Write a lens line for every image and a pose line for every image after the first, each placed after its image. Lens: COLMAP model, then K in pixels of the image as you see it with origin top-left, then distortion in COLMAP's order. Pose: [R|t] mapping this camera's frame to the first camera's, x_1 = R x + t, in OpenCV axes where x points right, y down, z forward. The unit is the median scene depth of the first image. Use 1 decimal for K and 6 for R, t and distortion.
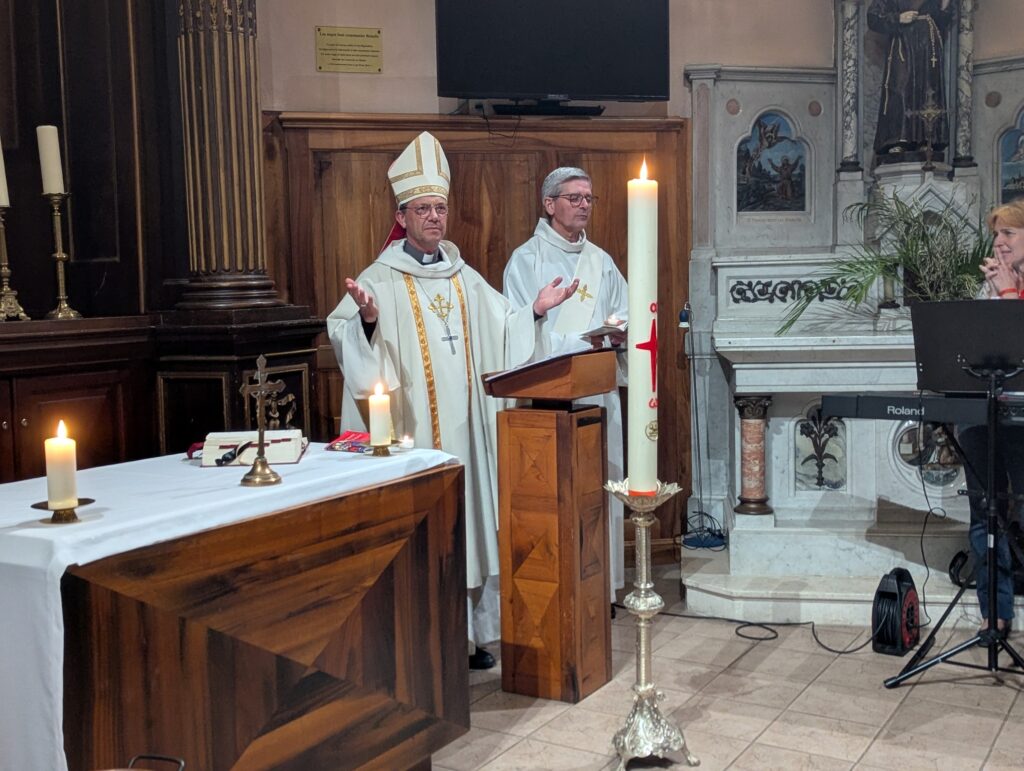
lens RADIAL K [[1178.0, 0, 493.6], [0, 1178.0, 366.1], [0, 0, 1]] dist [0.067219, -0.051930]
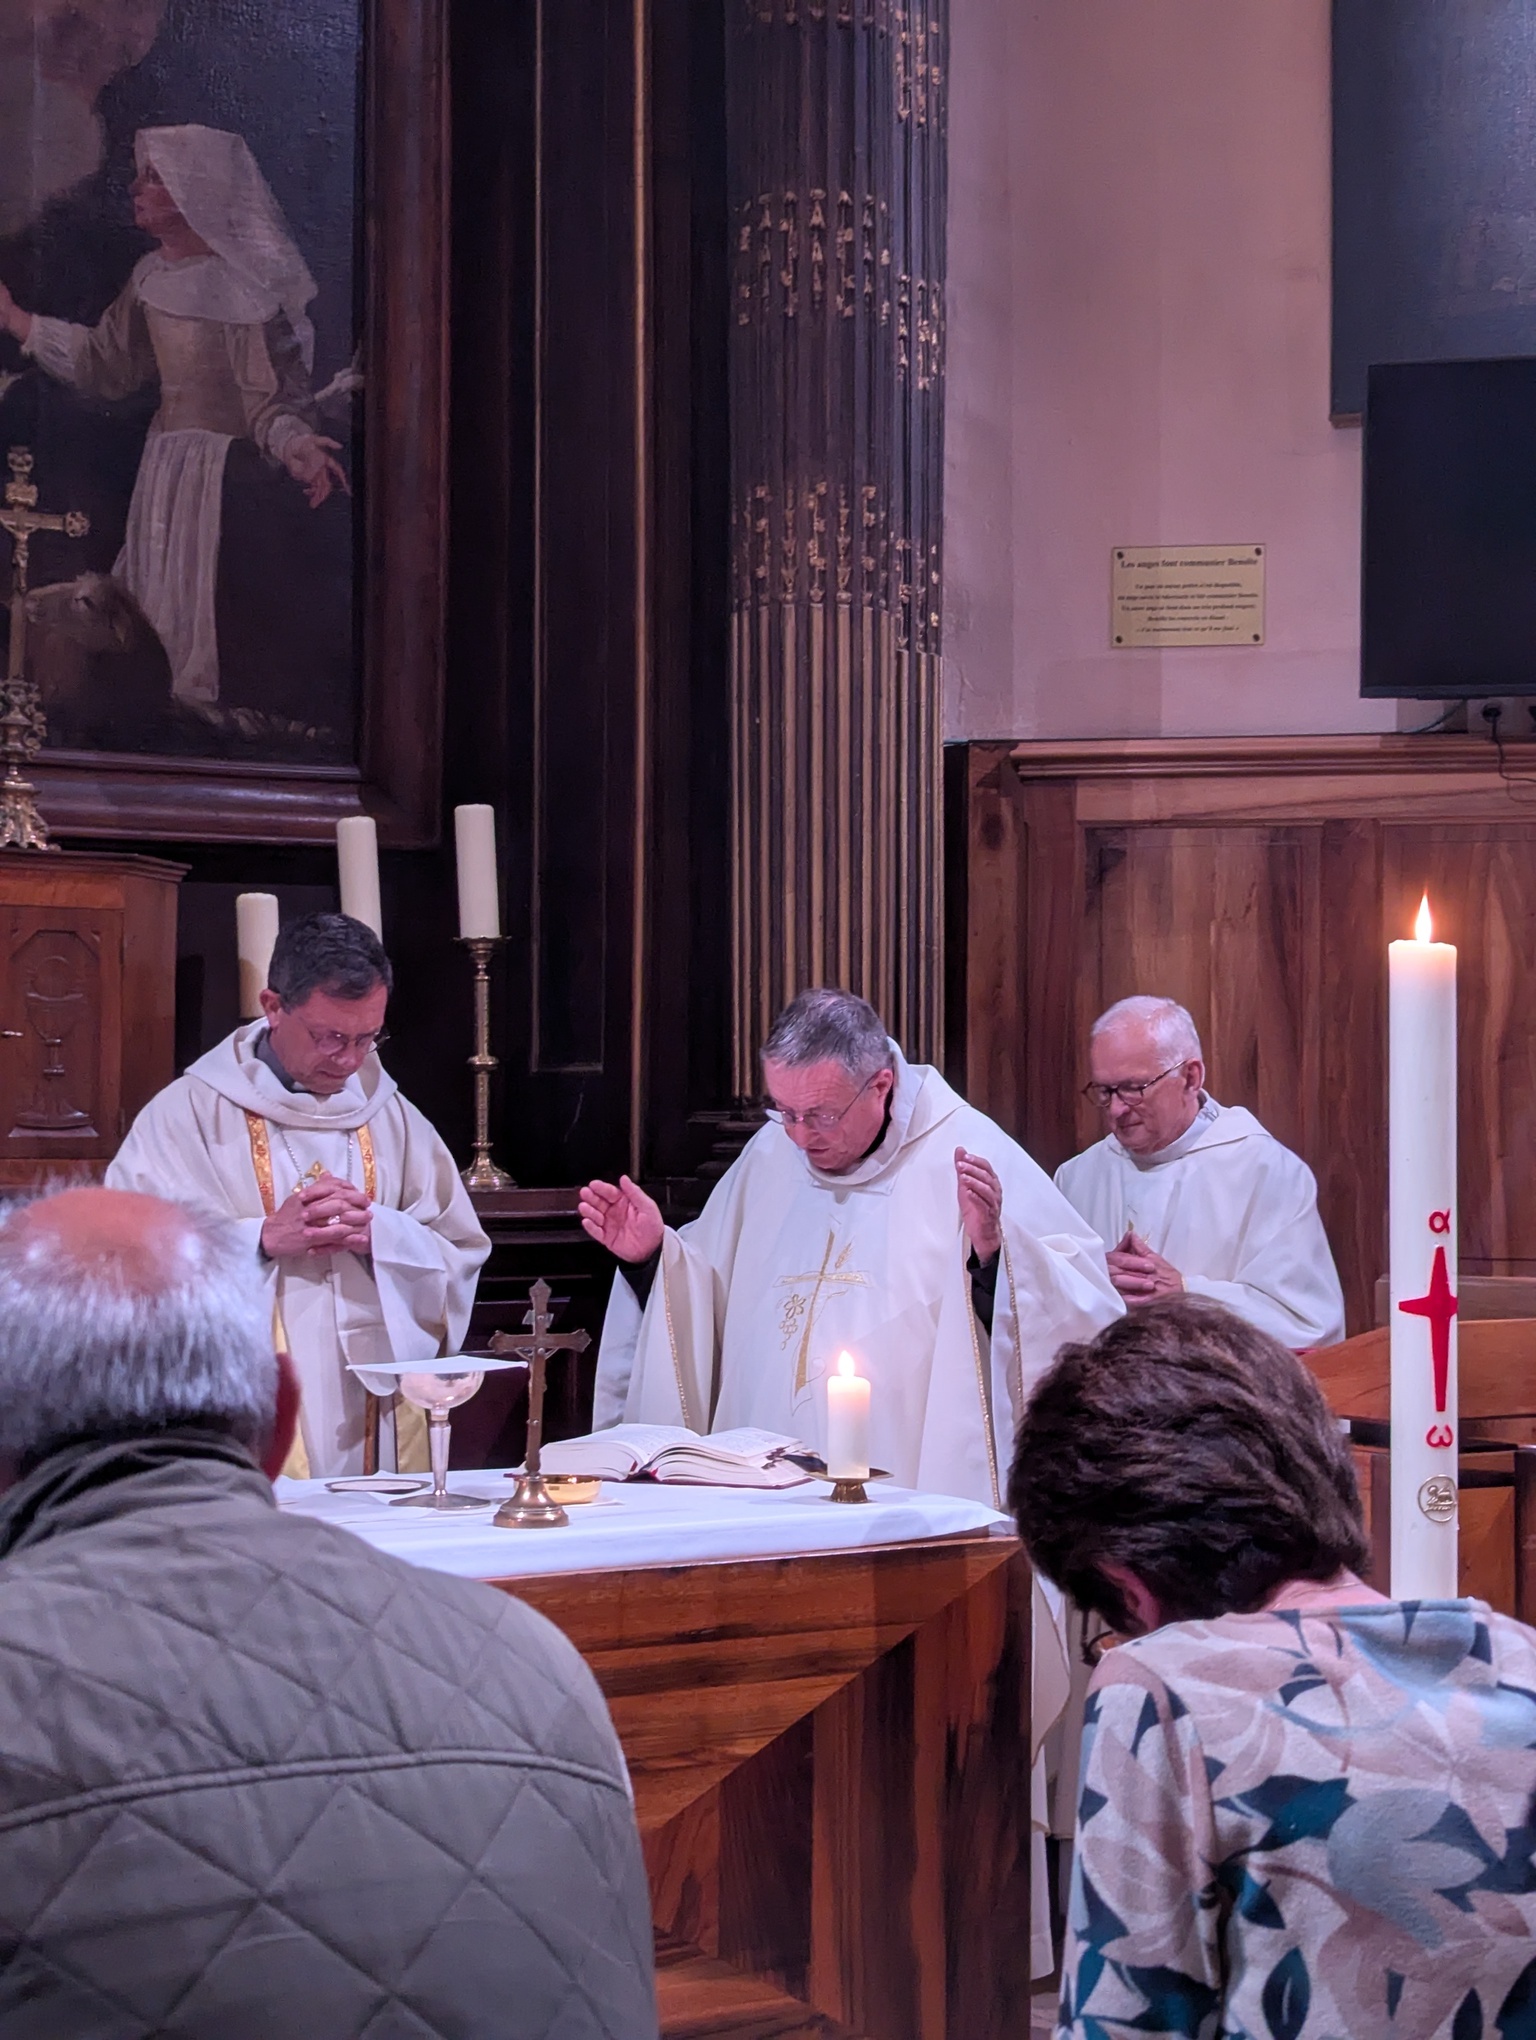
lens RADIAL K [[3391.3, 0, 760.3], [0, 3391.3, 973.0], [0, 0, 1]] dist [0.177025, -0.633299]
pose [[0.895760, 0.012374, -0.444365, 0.372867], [-0.056762, 0.994614, -0.086726, -0.012735], [0.440899, 0.102909, 0.891638, -0.222332]]
